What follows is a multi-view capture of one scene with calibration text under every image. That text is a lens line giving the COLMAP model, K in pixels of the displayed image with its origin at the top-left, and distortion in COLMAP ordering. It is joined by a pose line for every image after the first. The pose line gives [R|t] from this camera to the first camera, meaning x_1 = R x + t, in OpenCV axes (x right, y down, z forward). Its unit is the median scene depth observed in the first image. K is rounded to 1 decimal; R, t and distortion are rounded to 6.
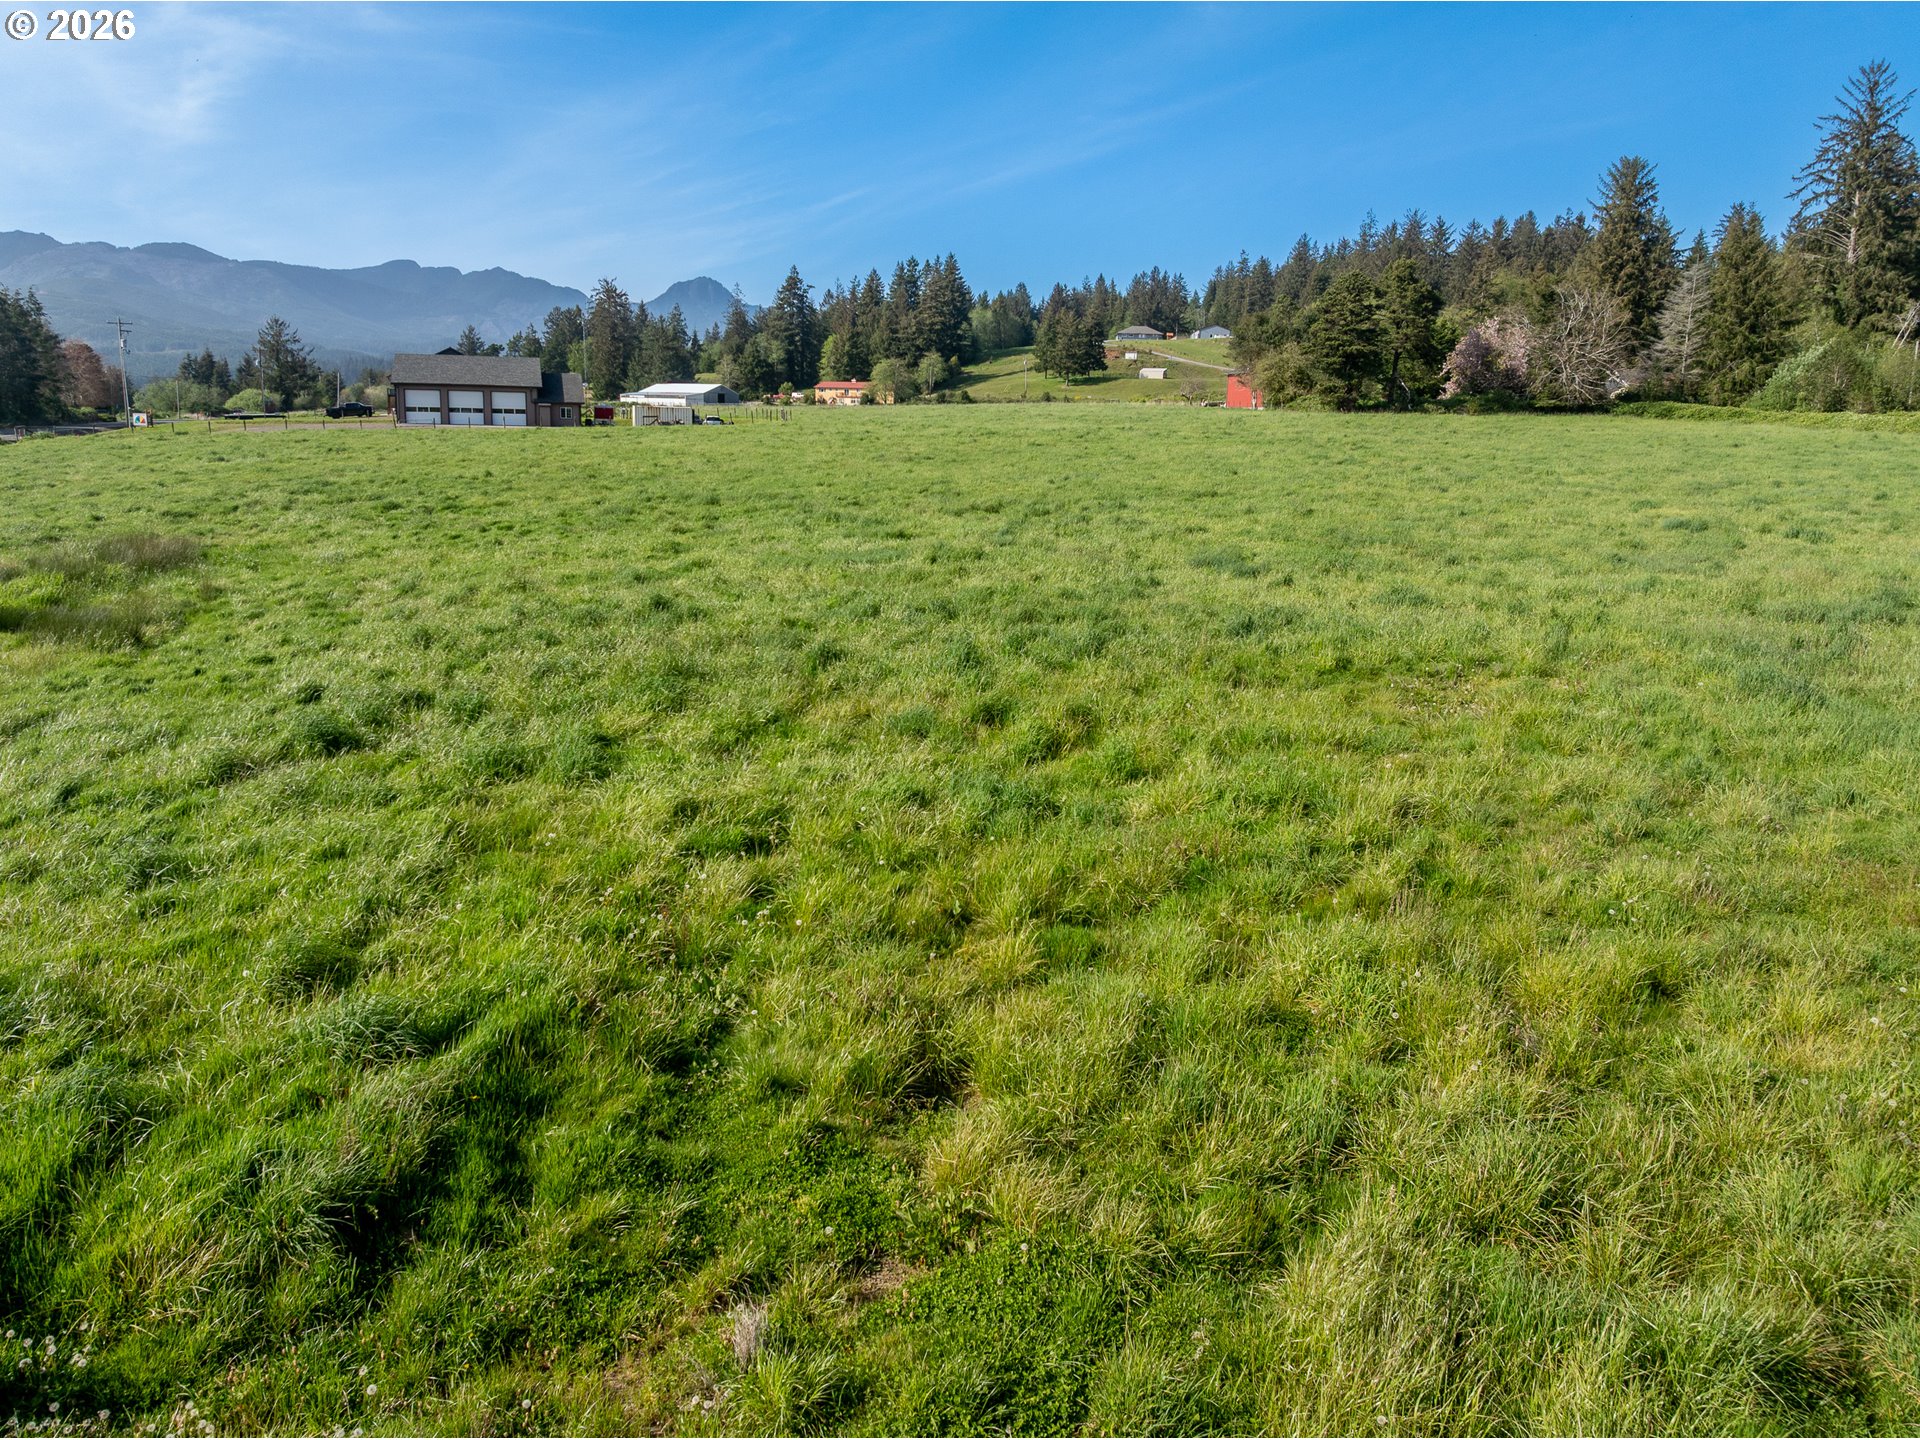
lens RADIAL K [[1399.2, 0, 957.4], [0, 1399.2, 710.0], [0, 0, 1]] dist [-0.030360, -0.011858]
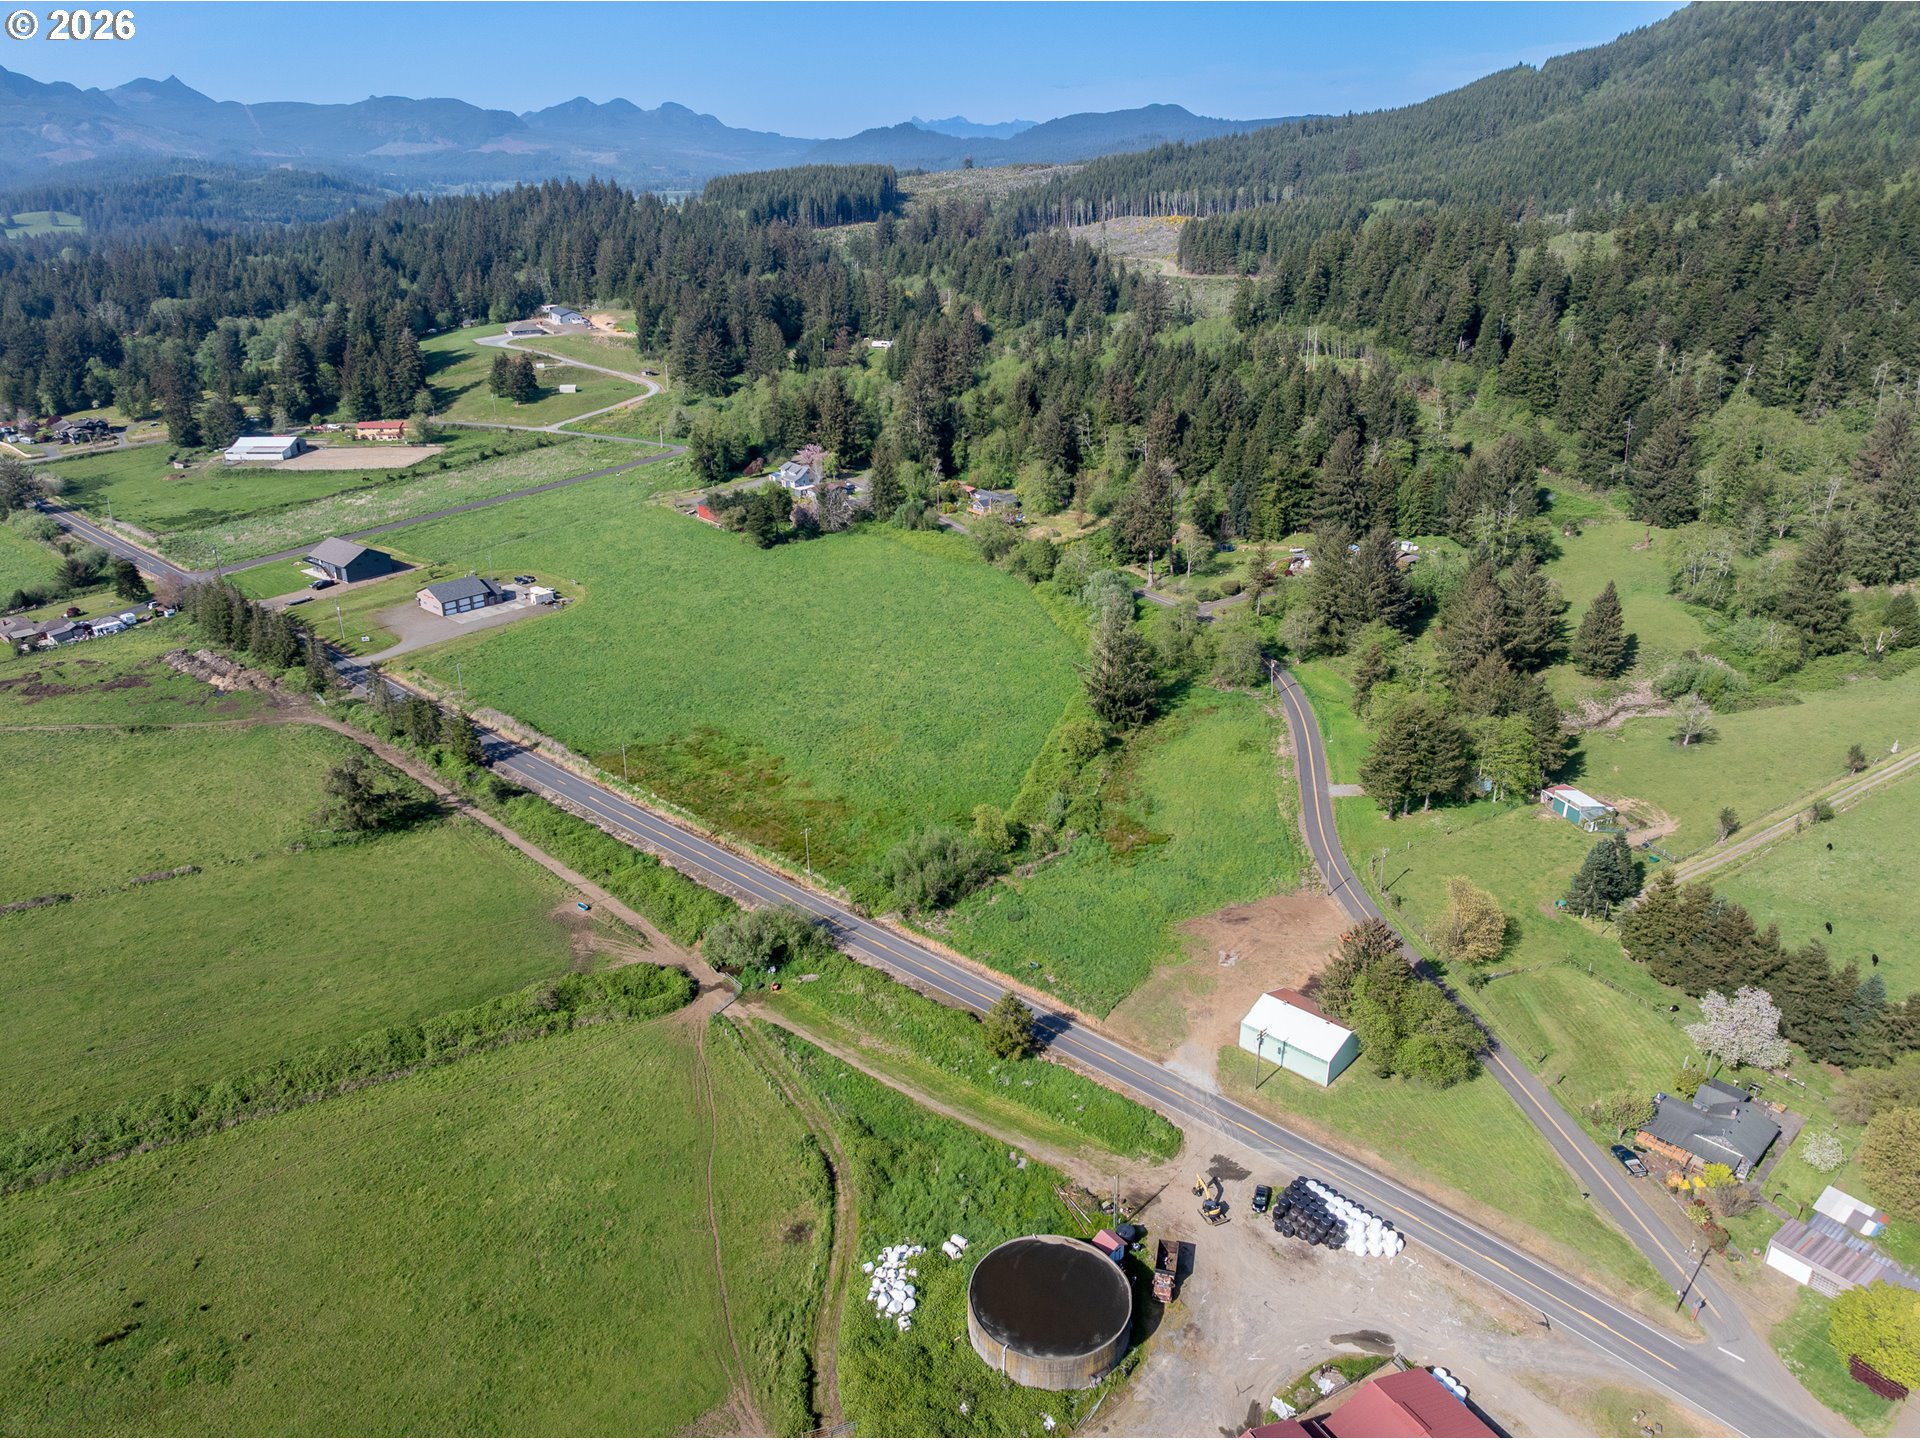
lens RADIAL K [[1346.0, 0, 966.9], [0, 1346.0, 715.4], [0, 0, 1]] dist [-0.036970, 0.004655]
pose [[0.853645, -0.216732, 0.473622, -0.280630], [0.121237, 0.967019, 0.223998, -0.166533], [-0.506549, -0.133795, 0.851767, -0.604868]]
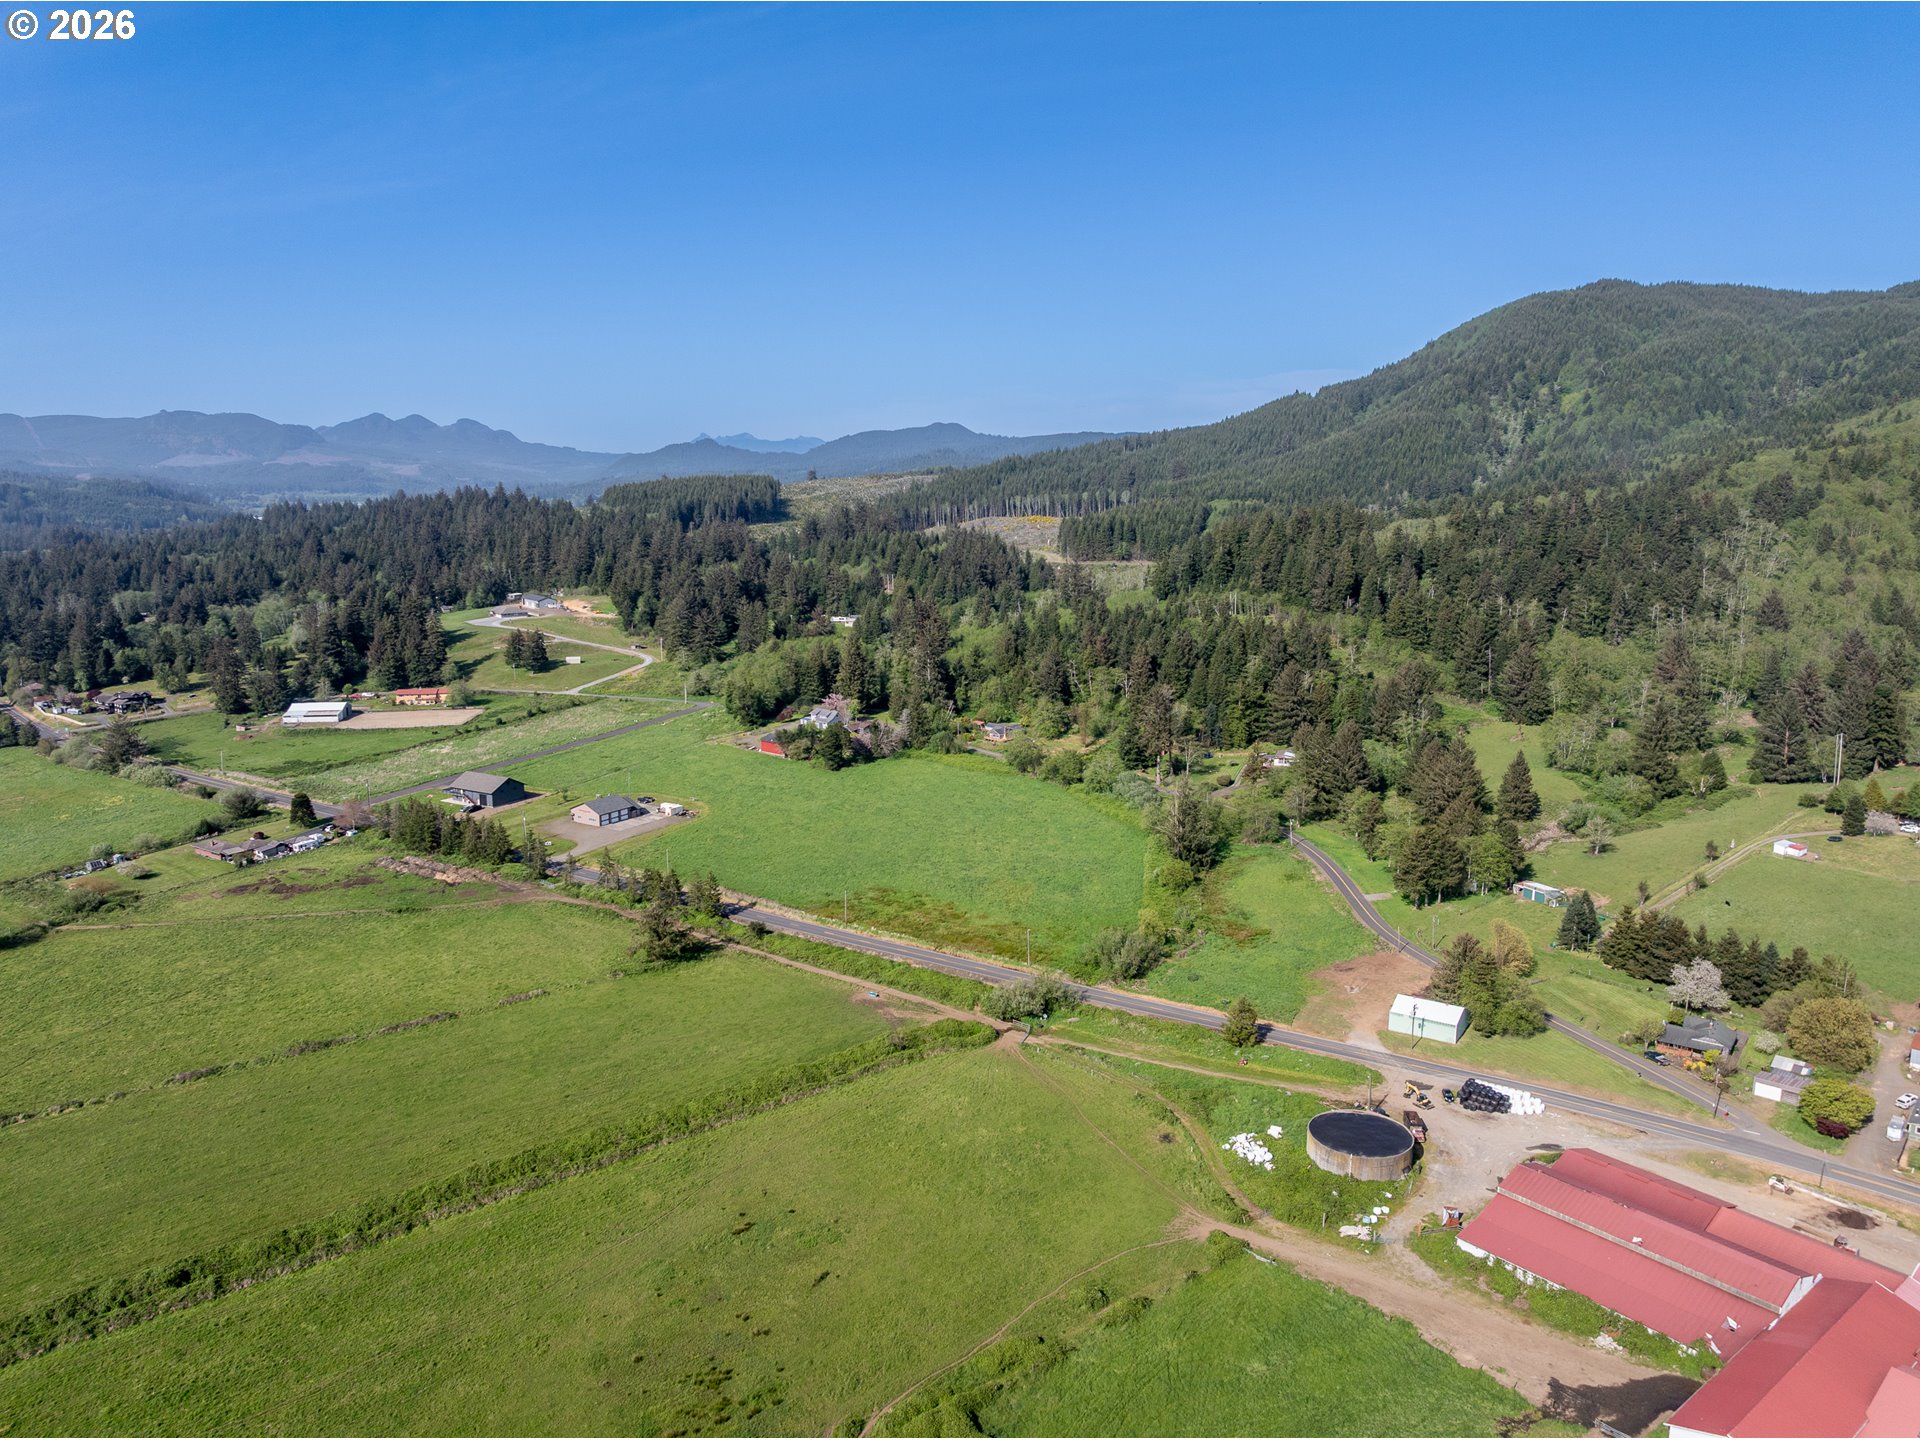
lens RADIAL K [[1346.0, 0, 973.6], [0, 1346.0, 720.8], [0, 0, 1]] dist [-0.036970, 0.004655]
pose [[0.759361, -0.136627, 0.636163, -0.585783], [0.145815, 0.988572, 0.038259, -0.153274], [-0.634120, 0.063709, 0.770605, -0.676899]]
